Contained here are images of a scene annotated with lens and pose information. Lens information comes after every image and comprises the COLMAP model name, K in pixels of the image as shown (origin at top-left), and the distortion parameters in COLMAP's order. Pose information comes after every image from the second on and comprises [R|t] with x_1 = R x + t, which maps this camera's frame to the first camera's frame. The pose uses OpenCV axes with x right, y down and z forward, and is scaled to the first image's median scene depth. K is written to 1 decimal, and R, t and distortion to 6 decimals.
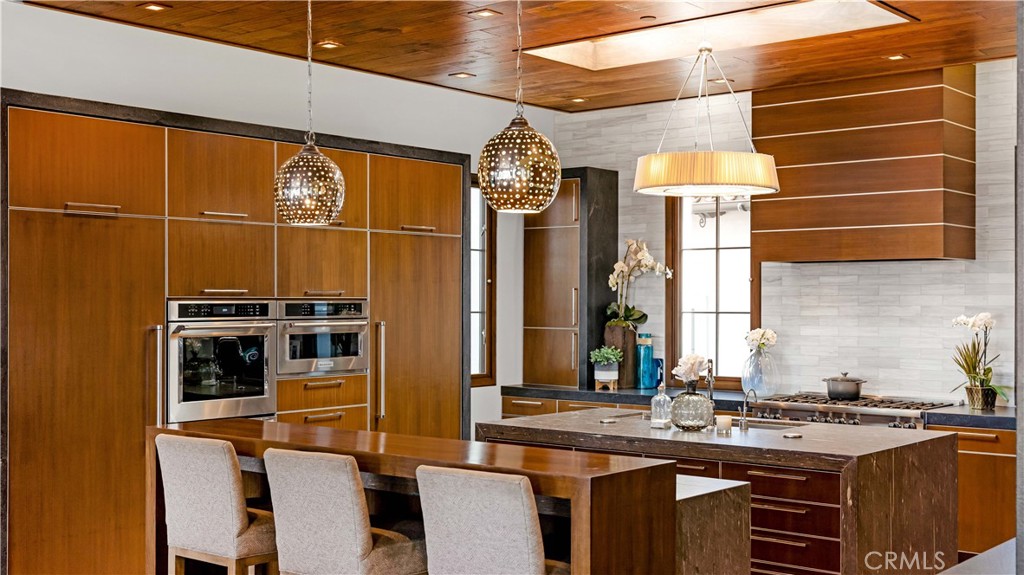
lens RADIAL K [[1184.2, 0, 509.5], [0, 1184.2, 314.1], [0, 0, 1]] dist [0.005183, -0.004121]
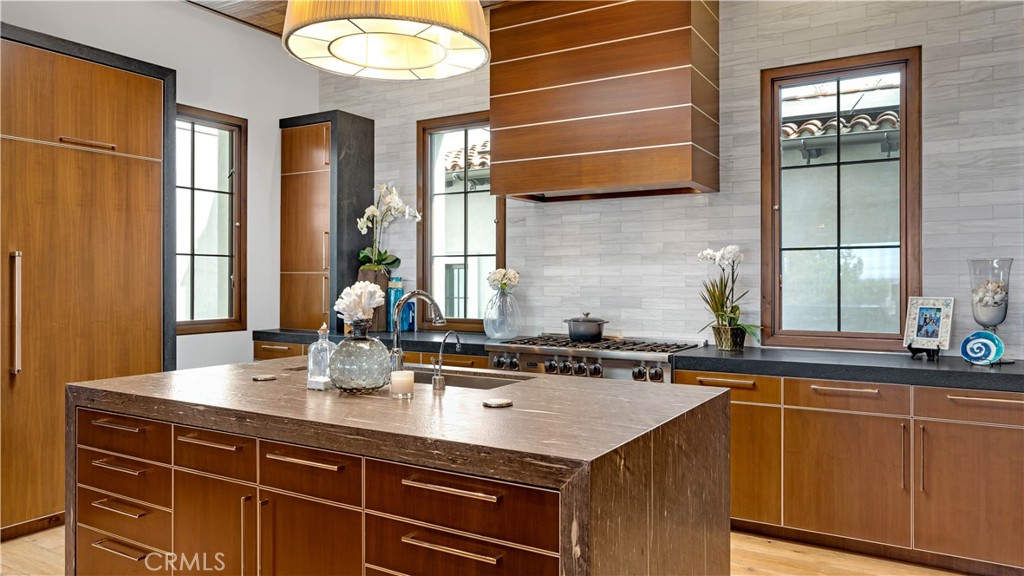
lens RADIAL K [[699.6, 0, 512.0], [0, 699.6, 288.0], [0, 0, 1]] dist [-0.007889, 0.001752]
pose [[0.988009, -0.001561, 0.154392, 0.136263], [0.001451, 0.999999, 0.000825, 0.028639], [-0.154393, -0.000592, 0.988009, 0.450861]]
